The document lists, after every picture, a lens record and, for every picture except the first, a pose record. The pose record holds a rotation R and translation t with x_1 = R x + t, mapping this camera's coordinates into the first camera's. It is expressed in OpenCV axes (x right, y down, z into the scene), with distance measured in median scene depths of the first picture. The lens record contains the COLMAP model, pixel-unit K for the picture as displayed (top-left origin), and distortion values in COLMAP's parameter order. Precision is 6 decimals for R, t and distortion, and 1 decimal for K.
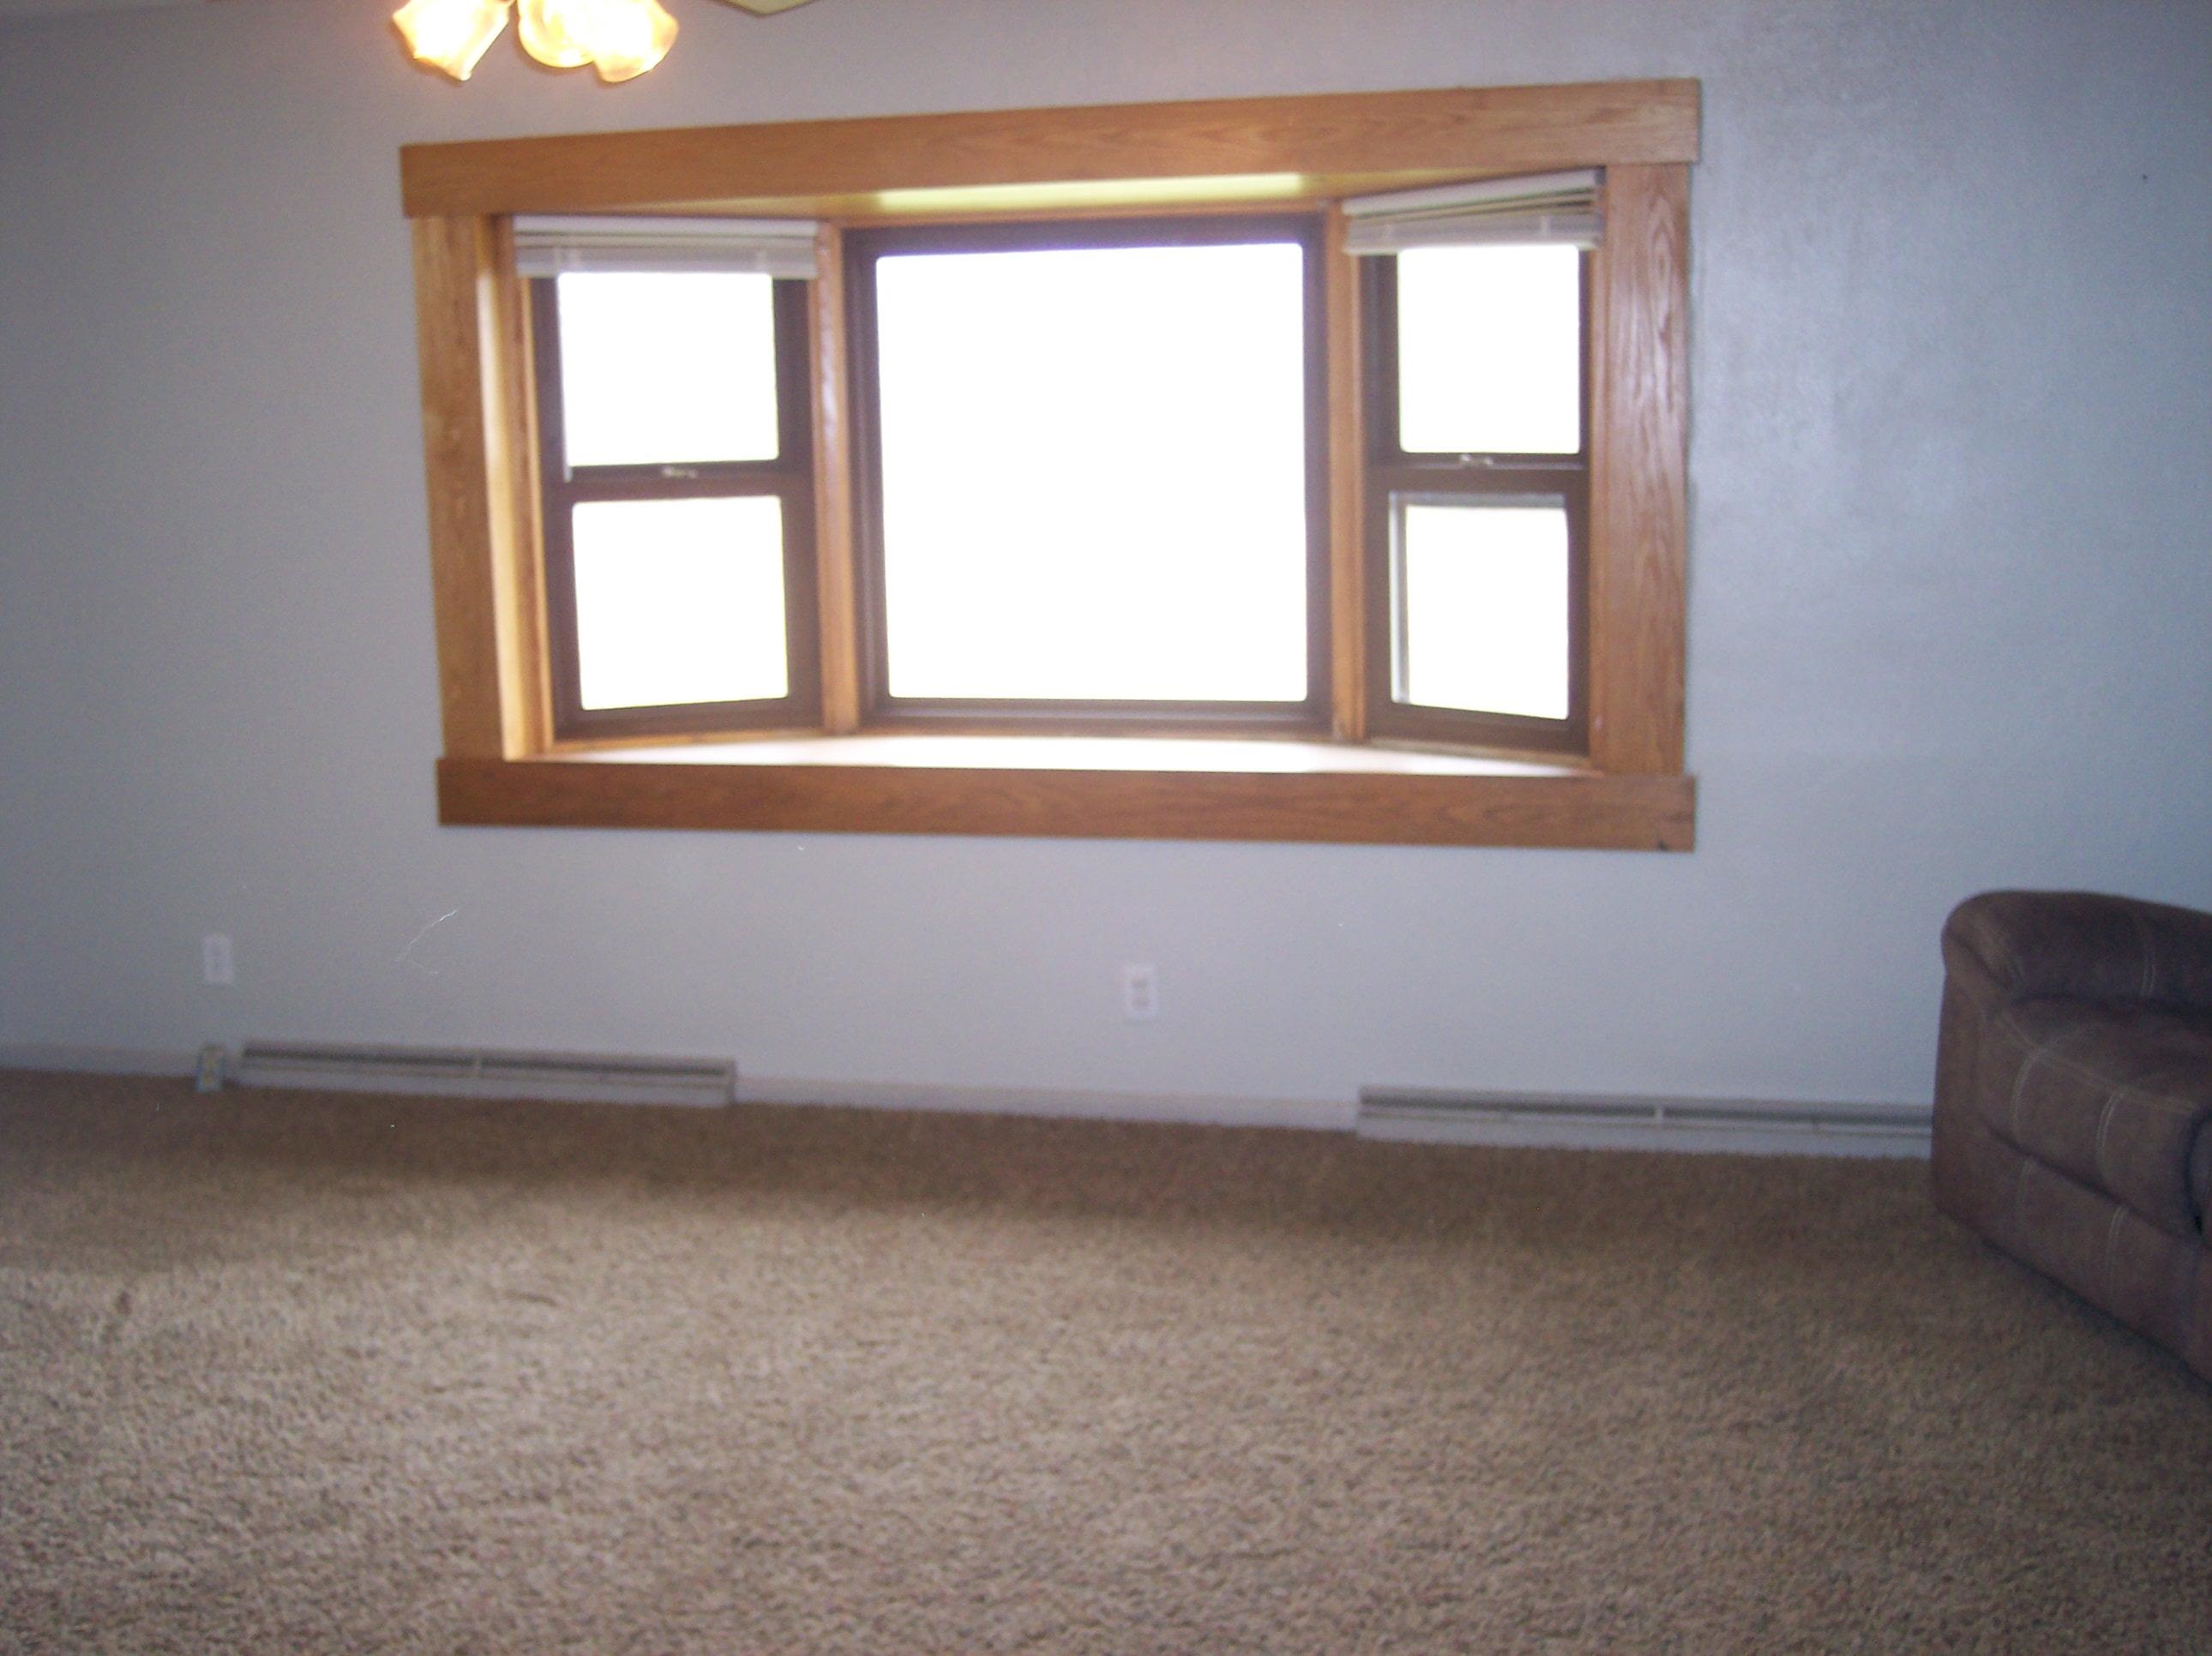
lens RADIAL K [[2435.1, 0, 1107.3], [0, 2435.1, 831.7], [0, 0, 1]] dist [-0.133411, 0.000000]
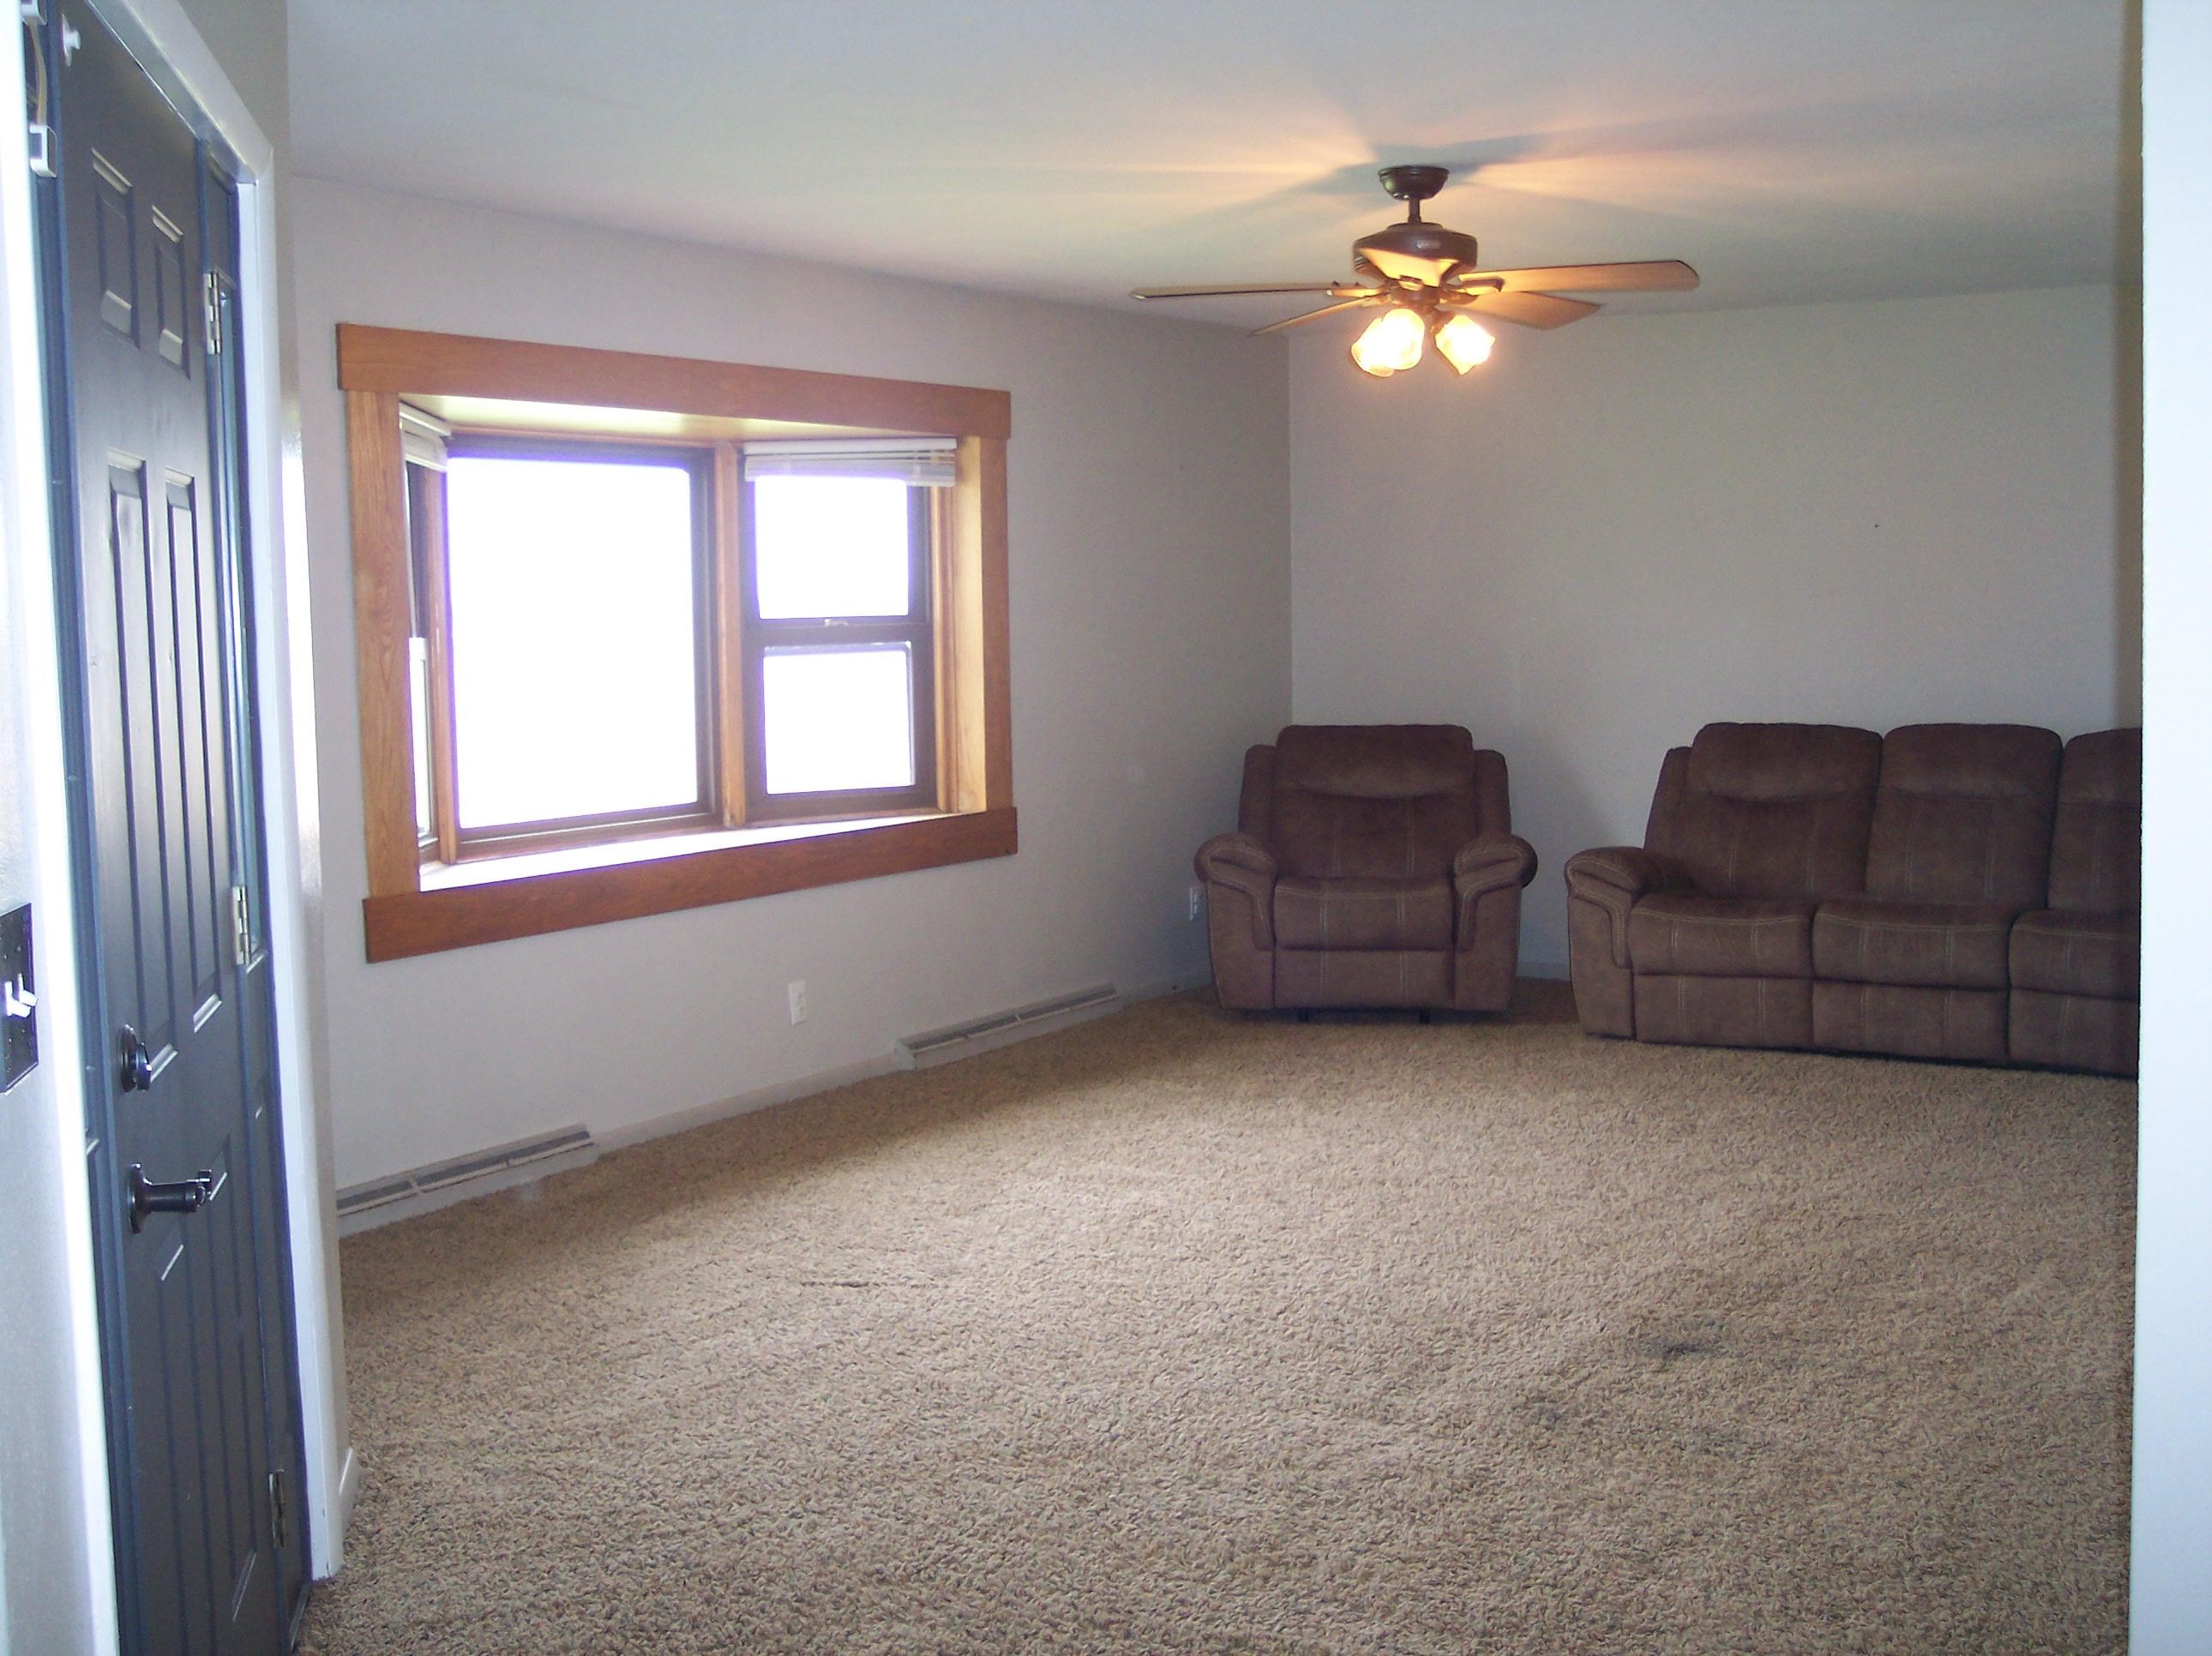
lens RADIAL K [[2435.1, 0, 1107.9], [0, 2435.1, 828.3], [0, 0, 1]] dist [-0.133411, 0.000000]
pose [[0.317420, -0.071569, 0.945580, -1.188951], [0.157556, 0.987269, 0.021834, -0.033619], [-0.935104, 0.142052, 0.324655, 0.359716]]
